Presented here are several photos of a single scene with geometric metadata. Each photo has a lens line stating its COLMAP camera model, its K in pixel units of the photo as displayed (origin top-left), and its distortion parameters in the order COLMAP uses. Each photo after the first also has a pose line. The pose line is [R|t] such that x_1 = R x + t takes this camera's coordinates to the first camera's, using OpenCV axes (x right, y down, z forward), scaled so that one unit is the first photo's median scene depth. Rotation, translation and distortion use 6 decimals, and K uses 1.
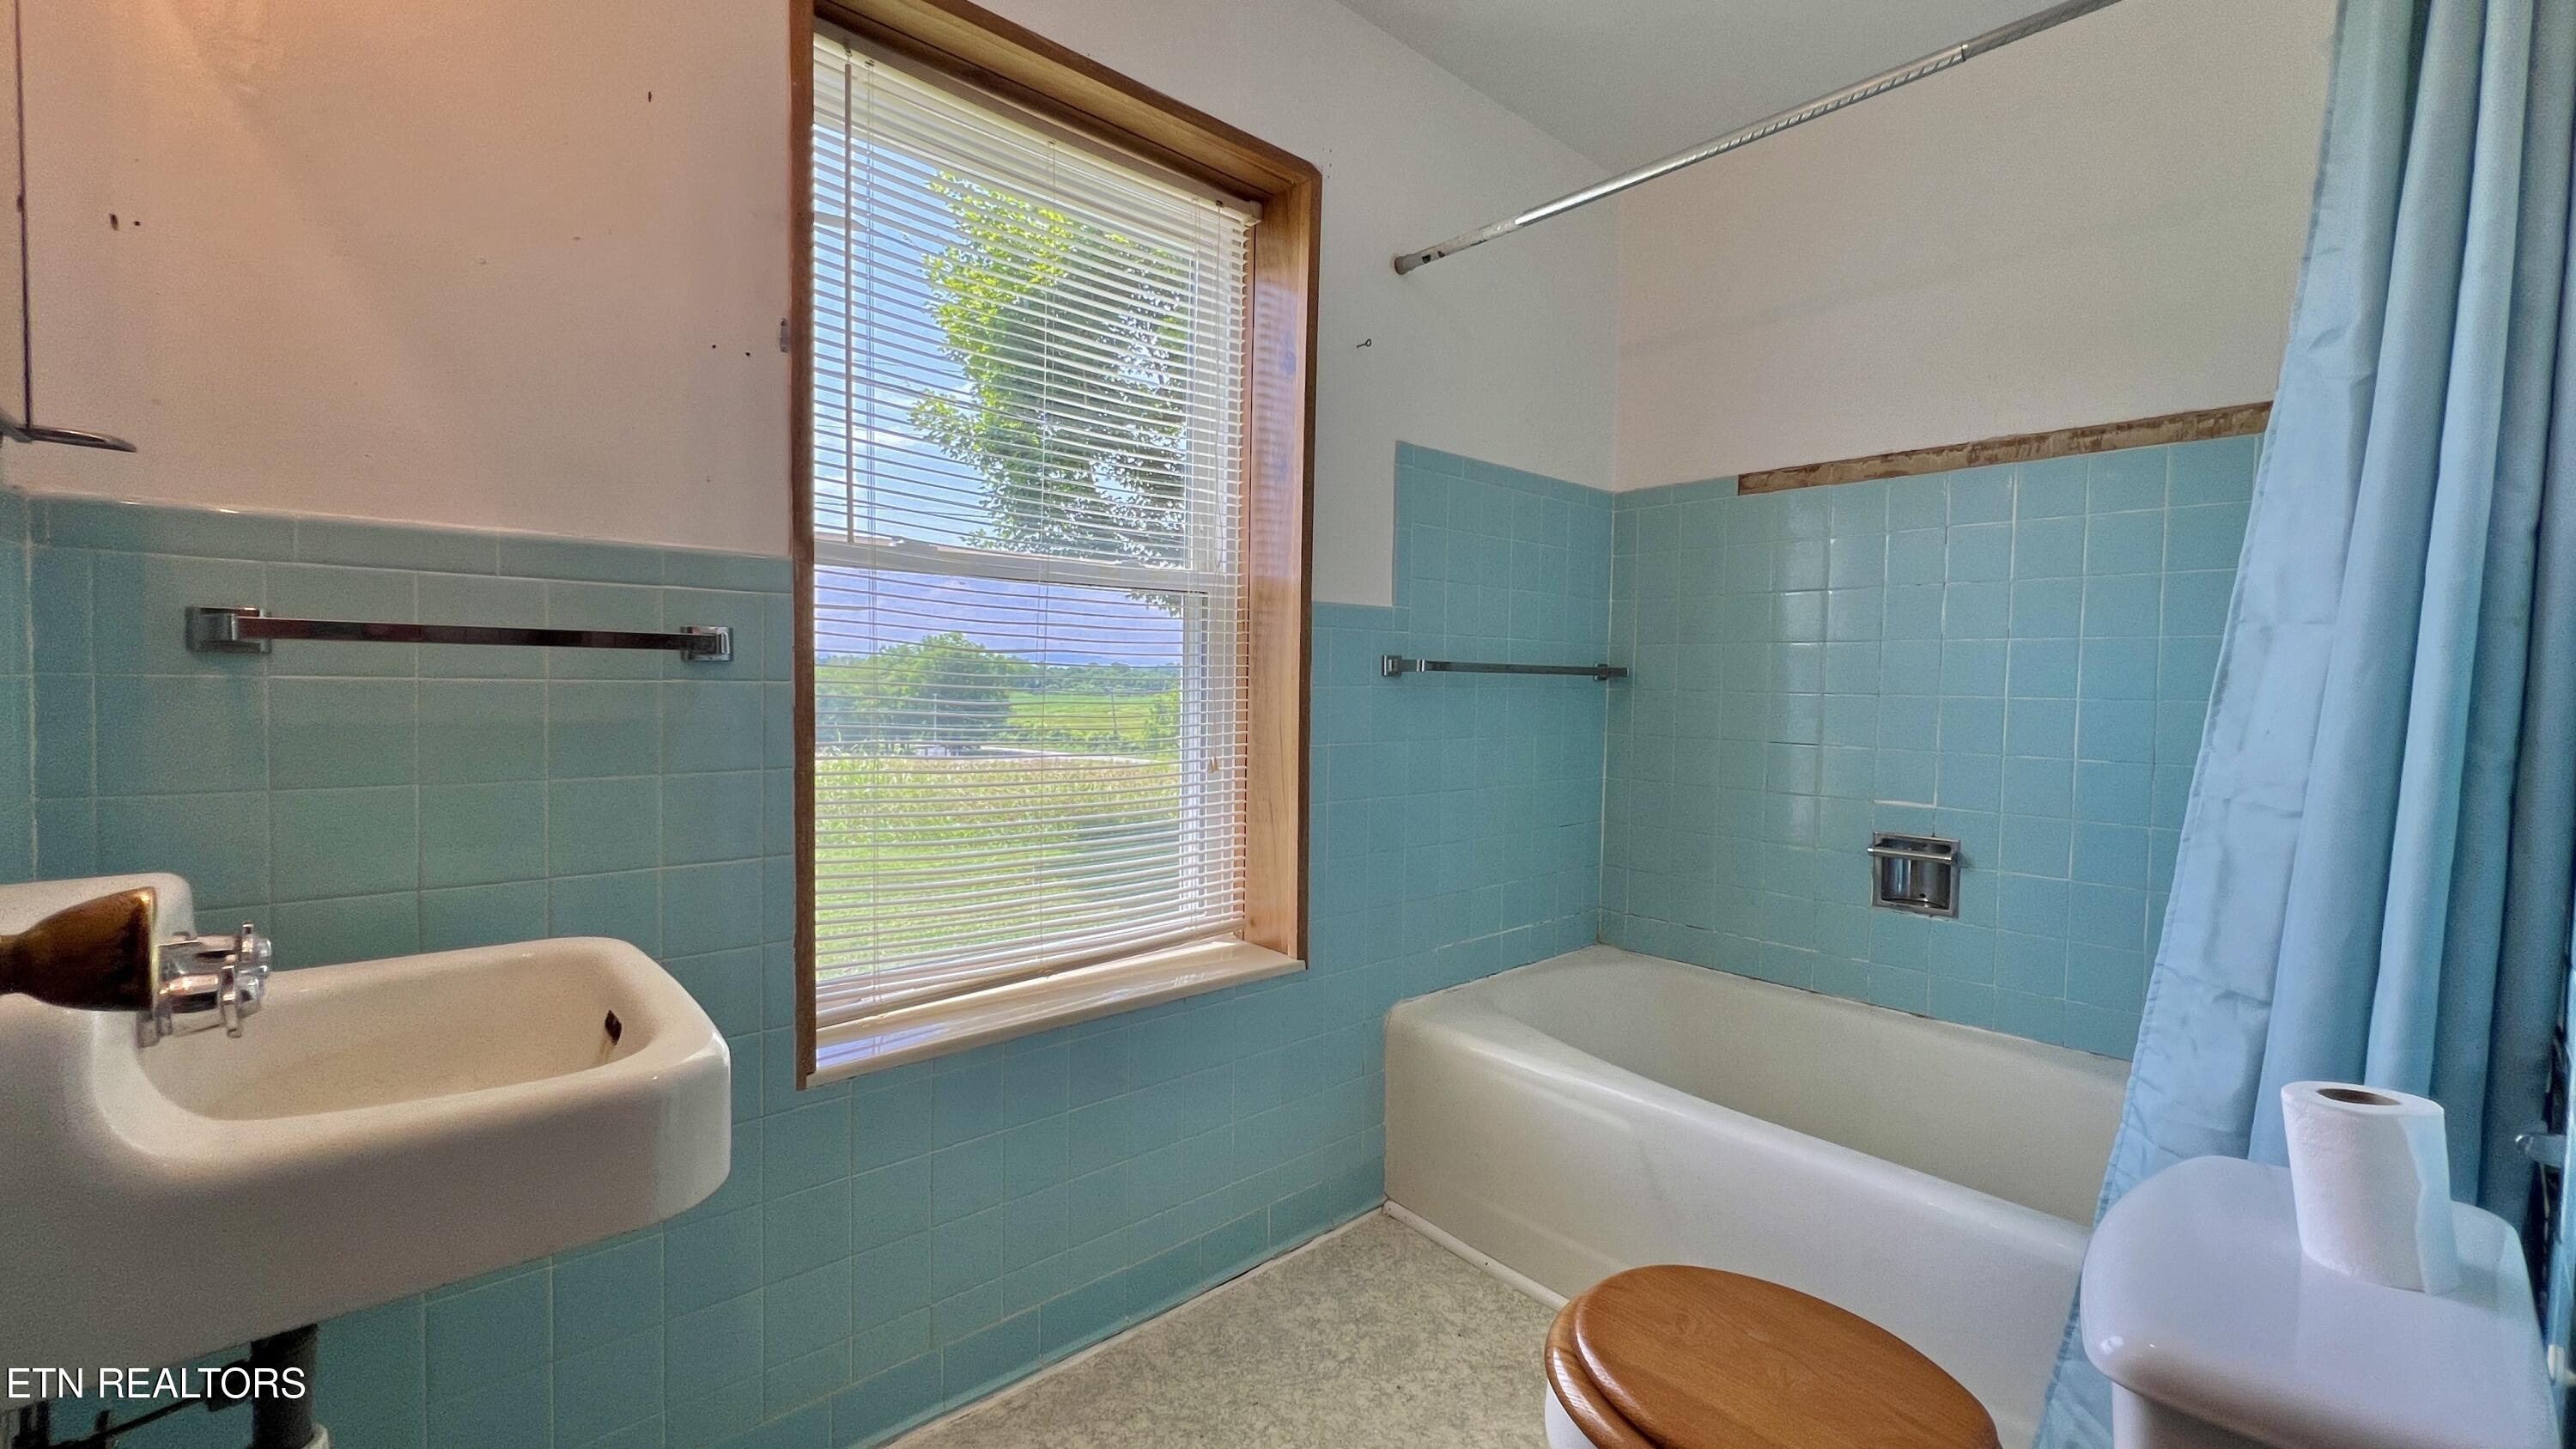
lens RADIAL K [[1037.4, 0, 1308.3], [0, 1037.4, 731.2], [0, 0, 1]] dist [-0.003539, 0.000933]
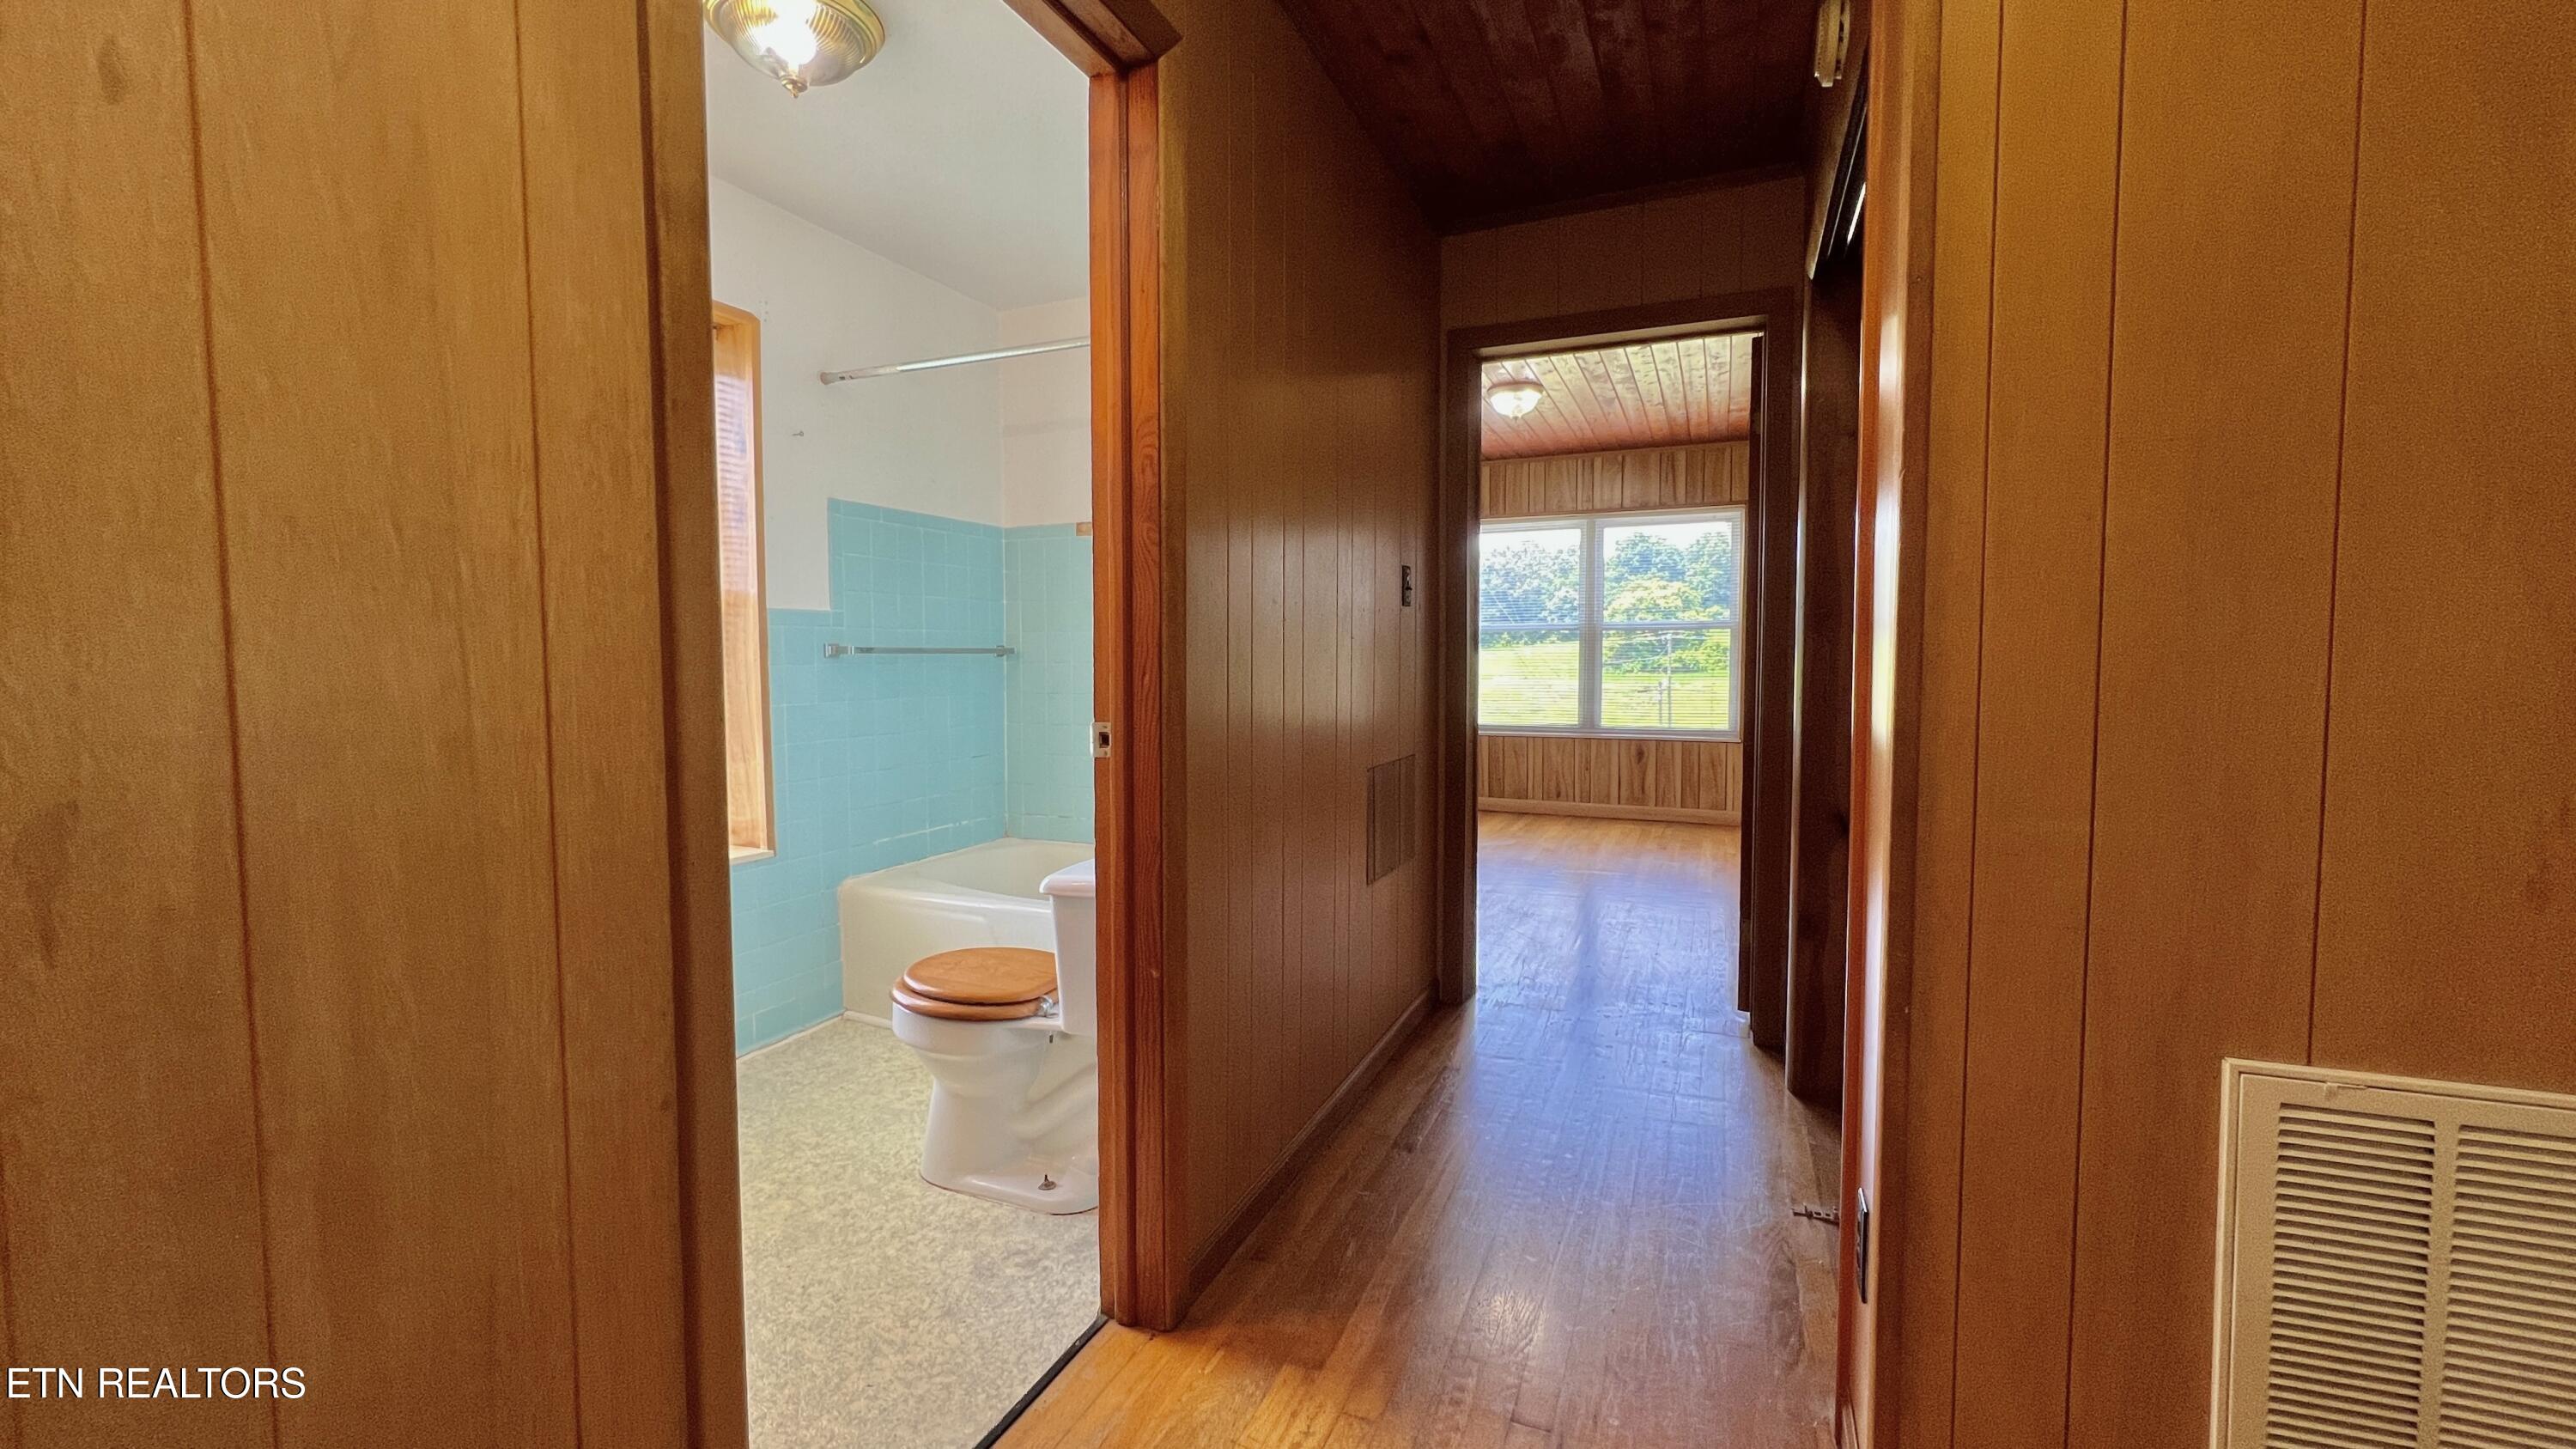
lens RADIAL K [[1037.4, 0, 1291.3], [0, 1037.4, 723.5], [0, 0, 1]] dist [-0.003539, 0.000933]
pose [[0.910542, -0.043659, 0.411105, 0.065950], [0.035441, 0.998991, 0.027596, 0.023784], [-0.411895, -0.010557, 0.911170, -0.619207]]
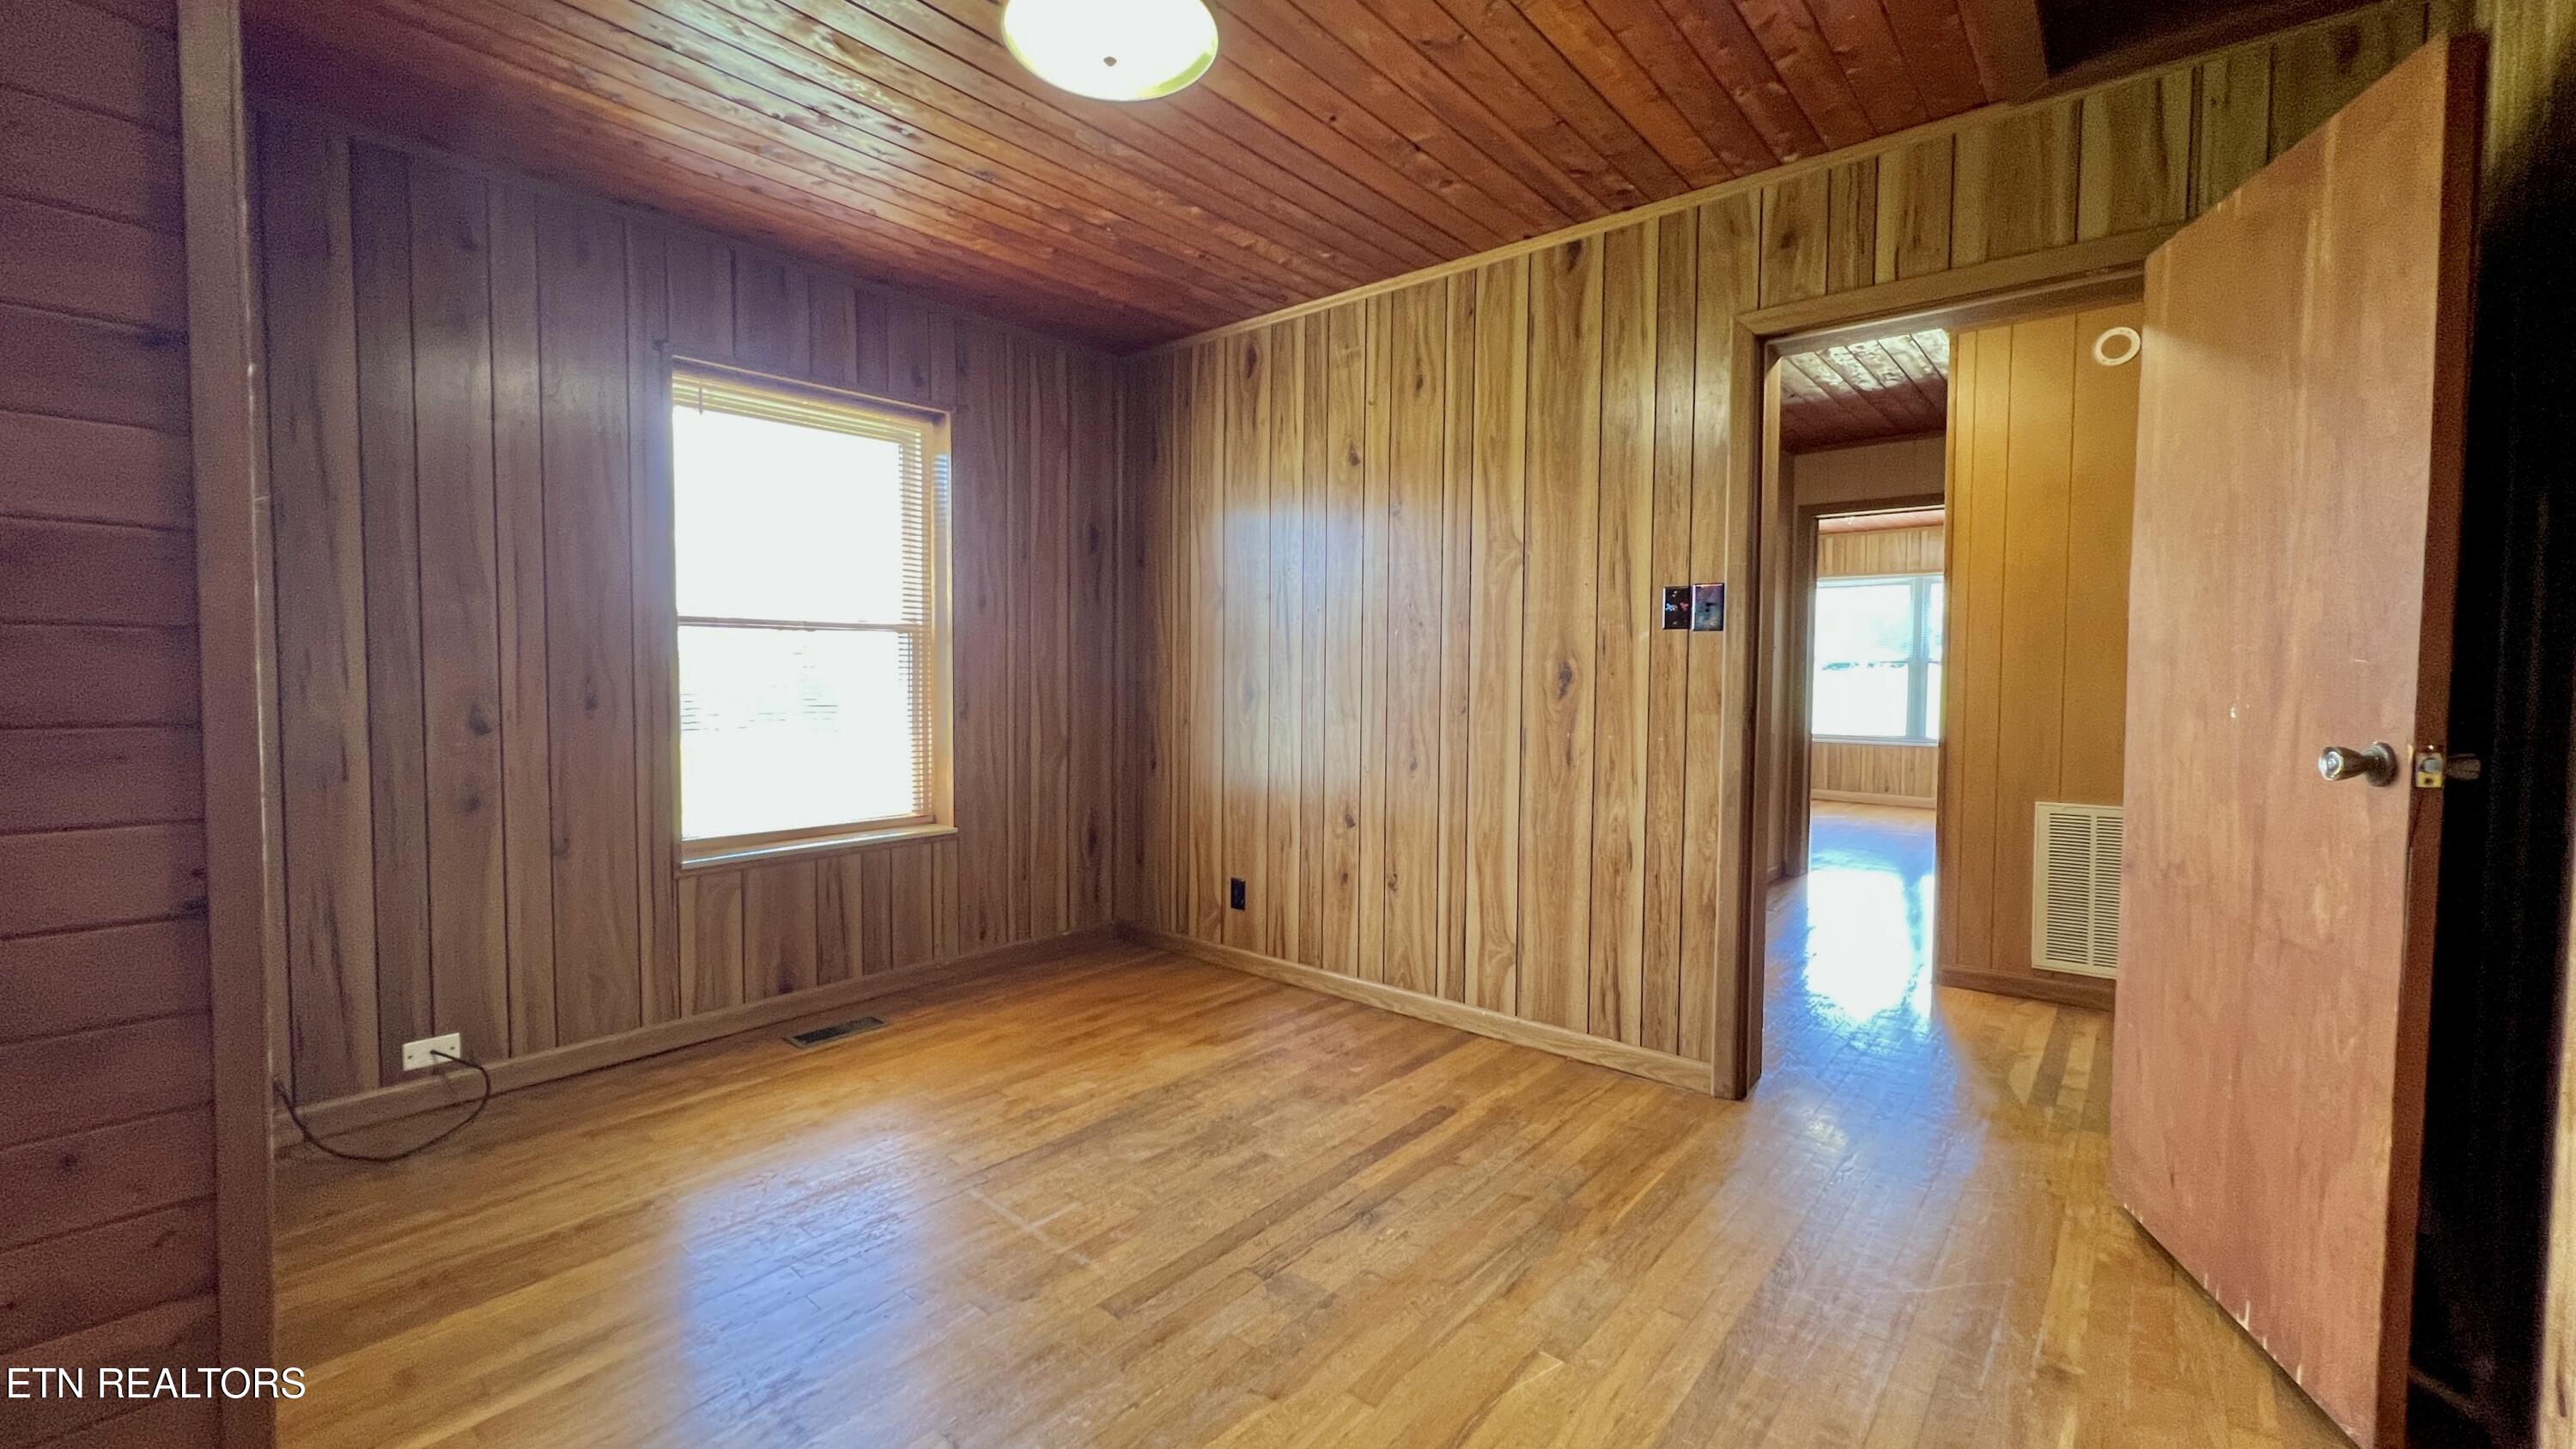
lens RADIAL K [[1024.2, 0, 1283.2], [0, 1024.2, 717.3], [0, 0, 1]] dist [-0.008337, -0.000579]
pose [[0.993808, -0.012415, 0.110419, -0.764808], [0.013073, 0.999901, -0.005238, 0.064254], [-0.110343, 0.006649, 0.993871, -1.901117]]
